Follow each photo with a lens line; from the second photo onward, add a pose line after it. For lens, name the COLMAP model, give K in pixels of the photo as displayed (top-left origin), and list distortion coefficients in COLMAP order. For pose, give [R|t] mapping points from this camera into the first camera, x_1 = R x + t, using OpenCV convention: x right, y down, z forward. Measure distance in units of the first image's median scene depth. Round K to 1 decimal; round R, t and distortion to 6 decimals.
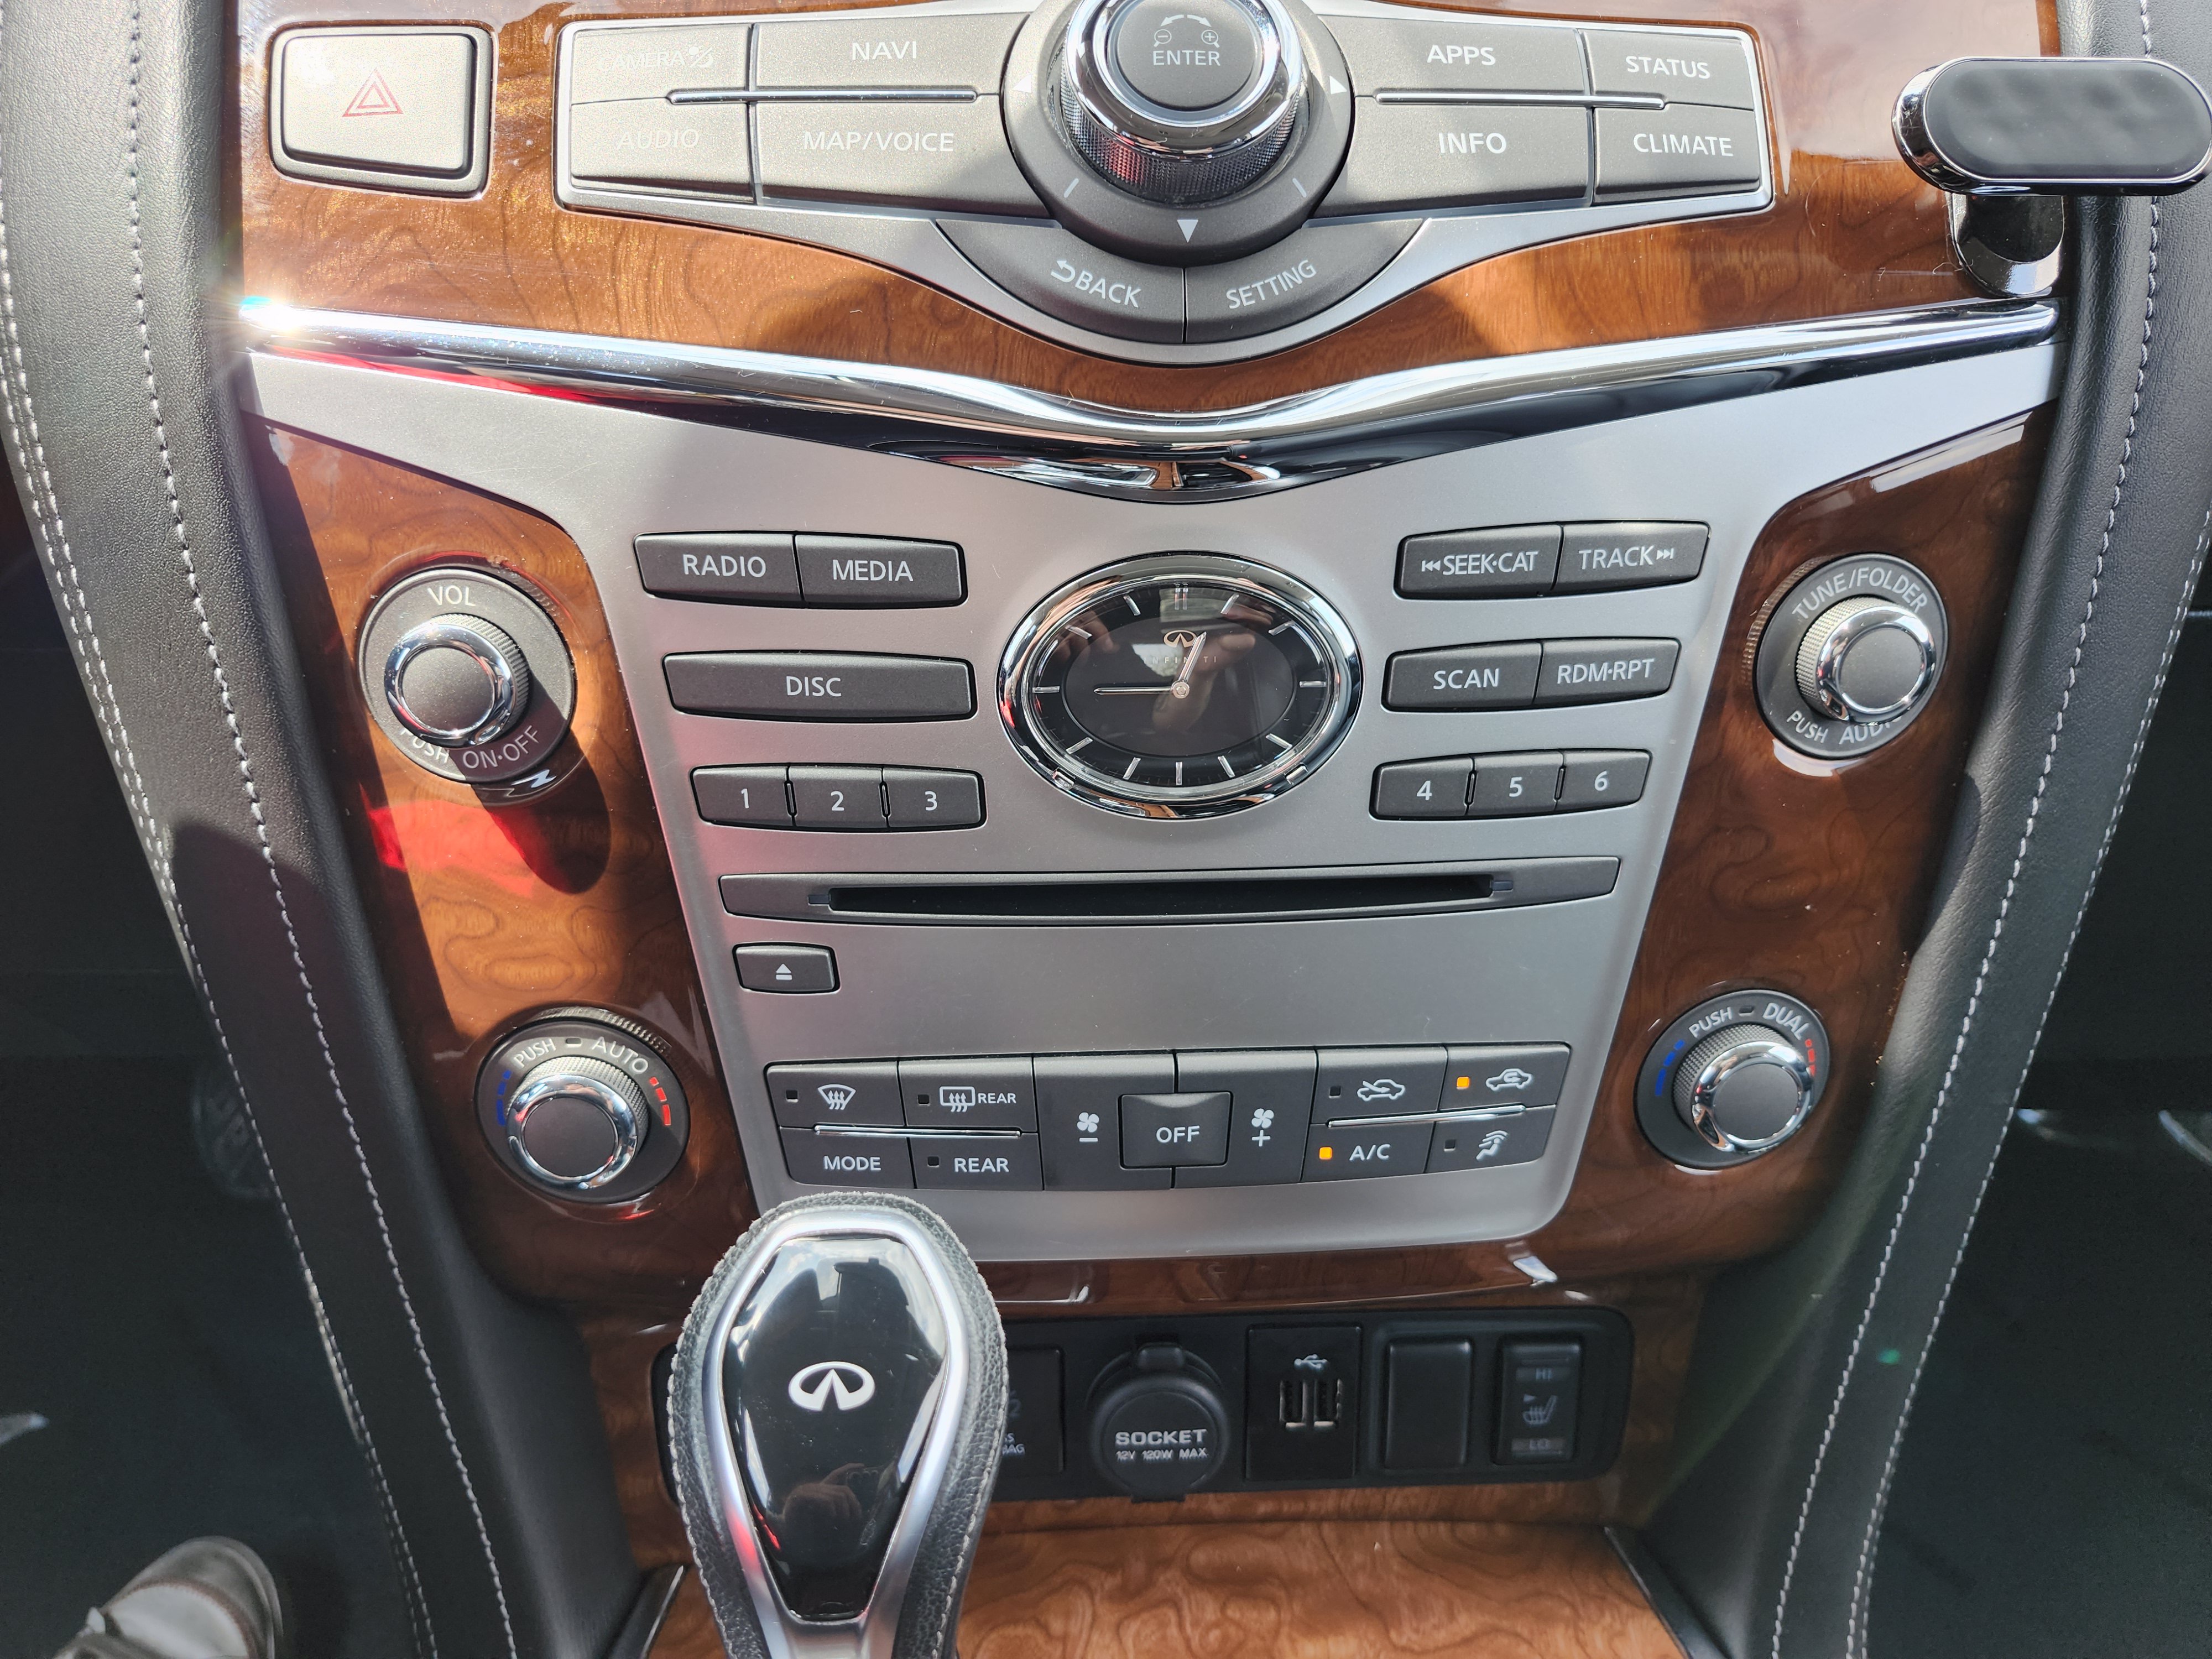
lens RADIAL K [[1476.7, 0, 1106.0], [0, 1476.7, 829.5], [0, 0, 1]] dist [0.081033, -0.107184]
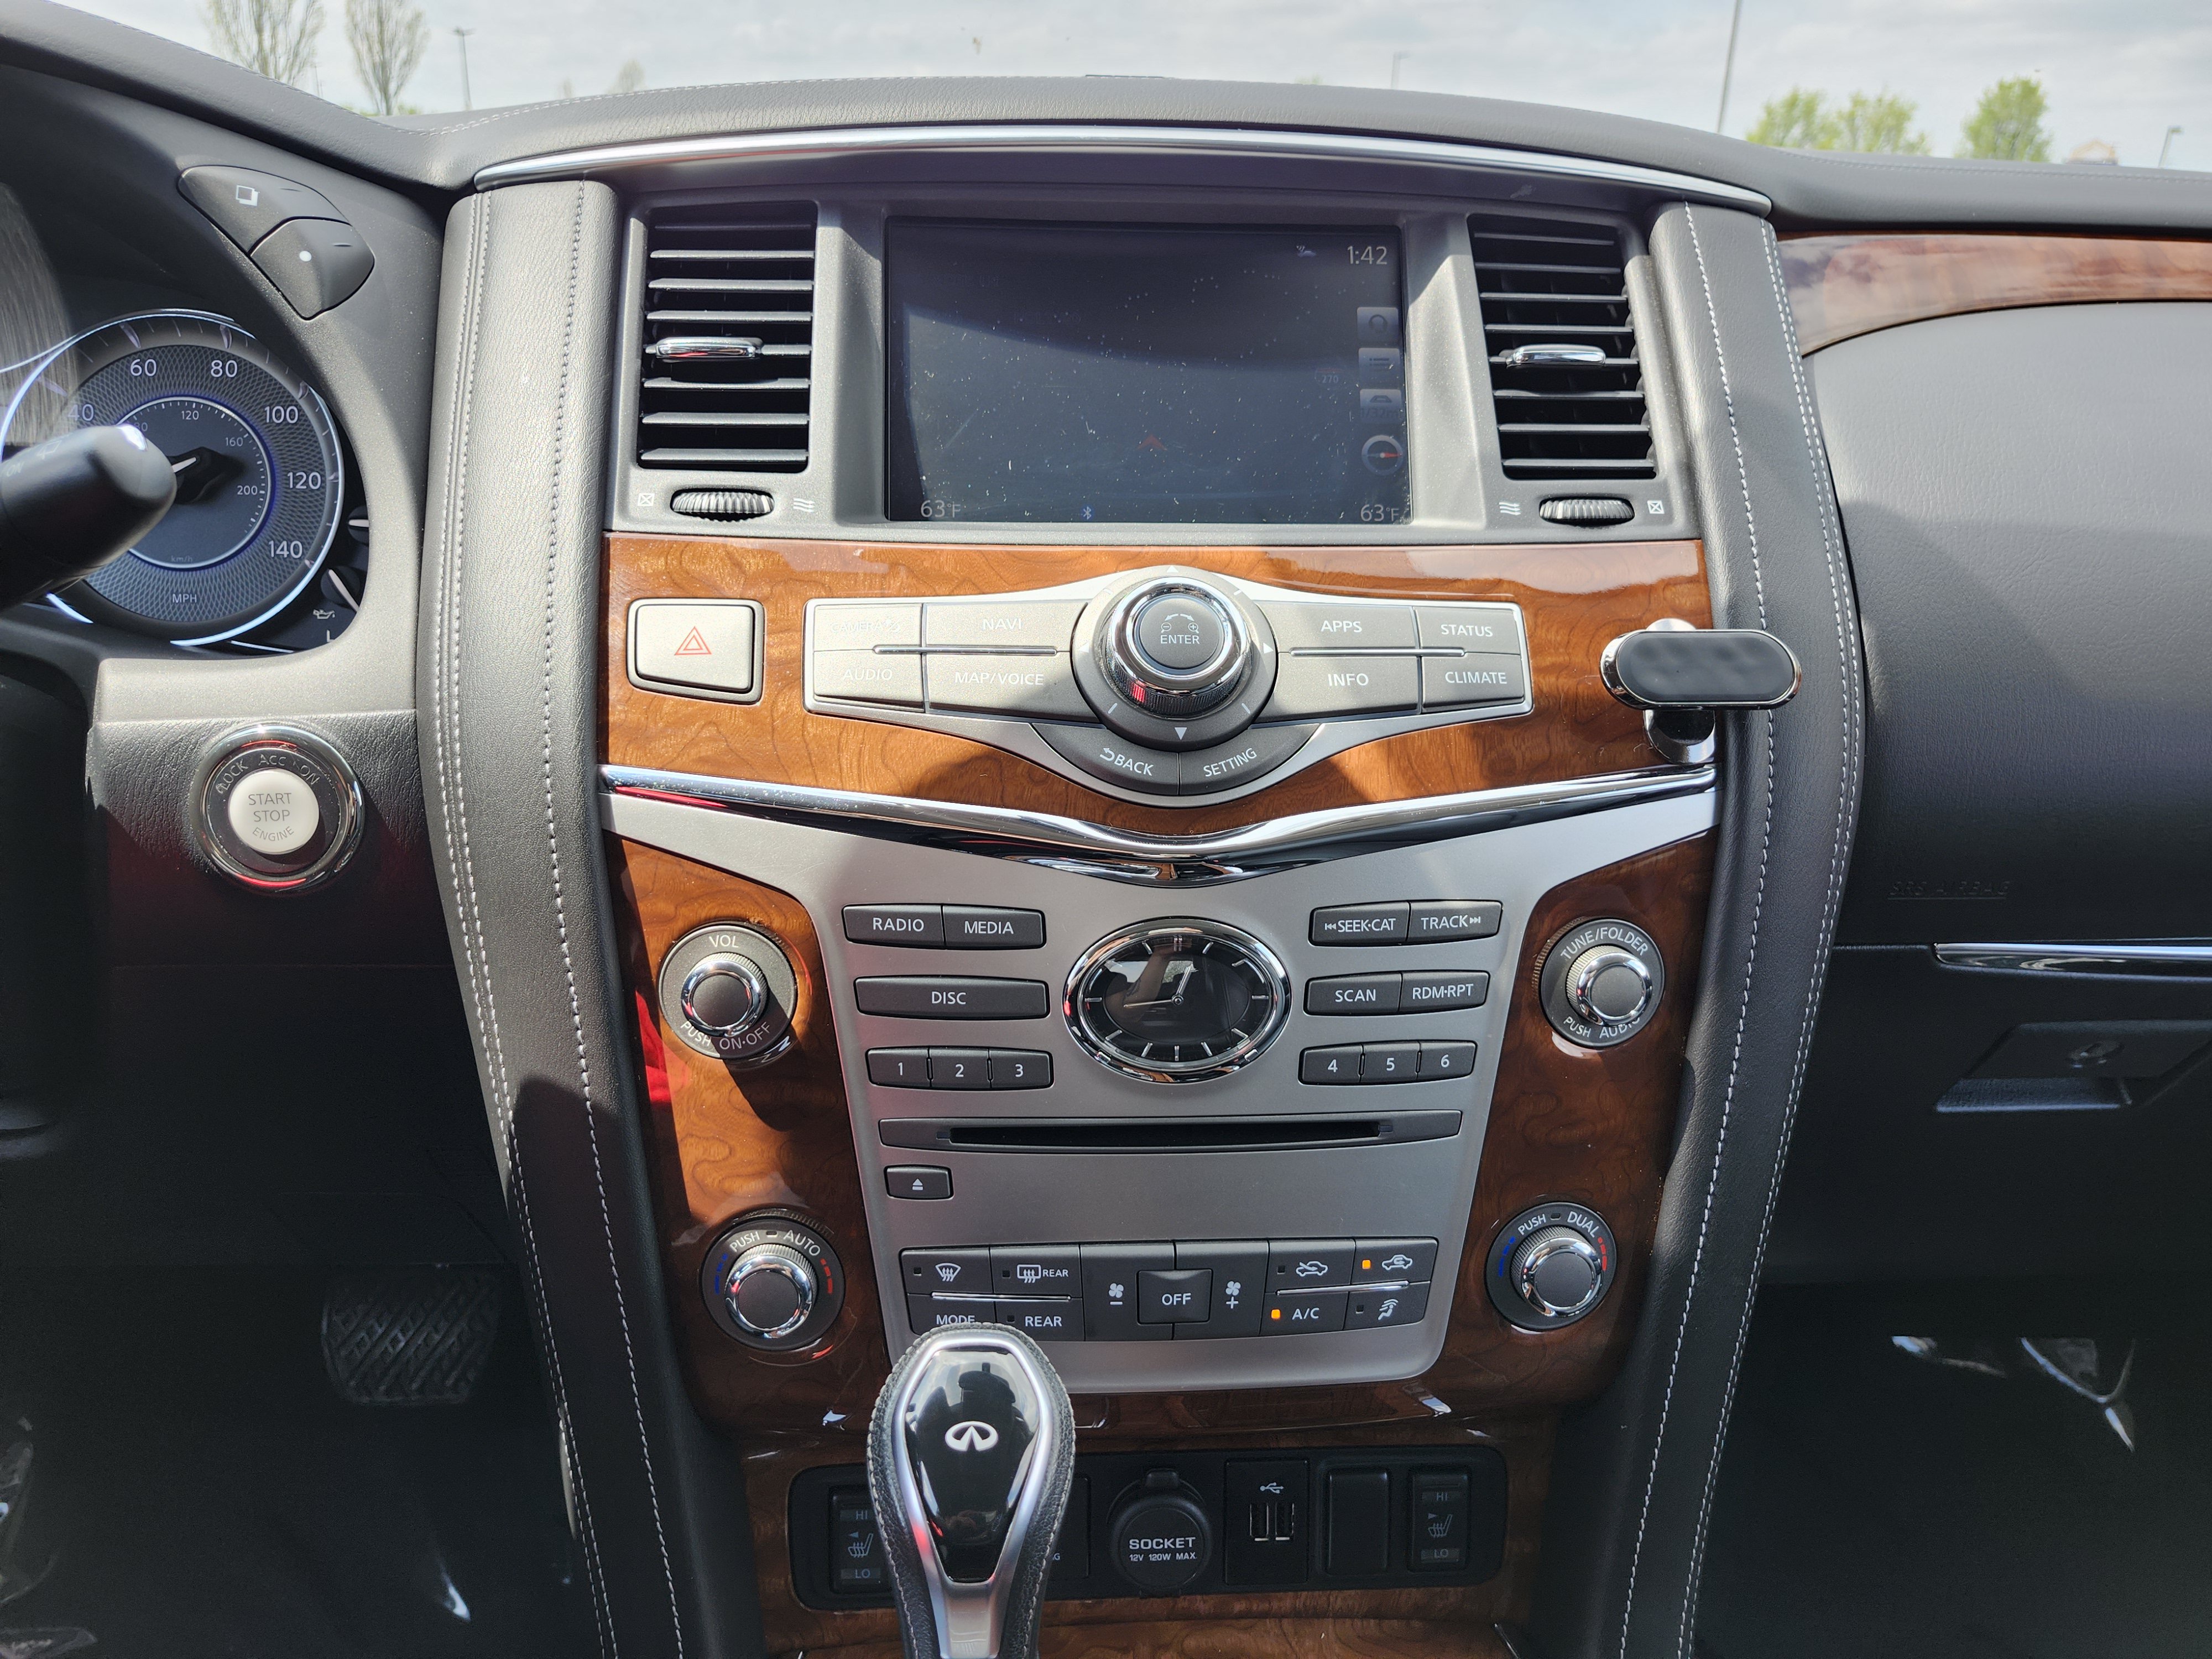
lens RADIAL K [[1438.0, 0, 1106.0], [0, 1438.0, 829.5], [0, 0, 1]] dist [0.150396, -0.316783]
pose [[0.999898, 0.006877, 0.012526, -0.046652], [-0.004667, 0.985671, -0.168612, -0.013342], [-0.013506, 0.168537, 0.985603, -0.554869]]
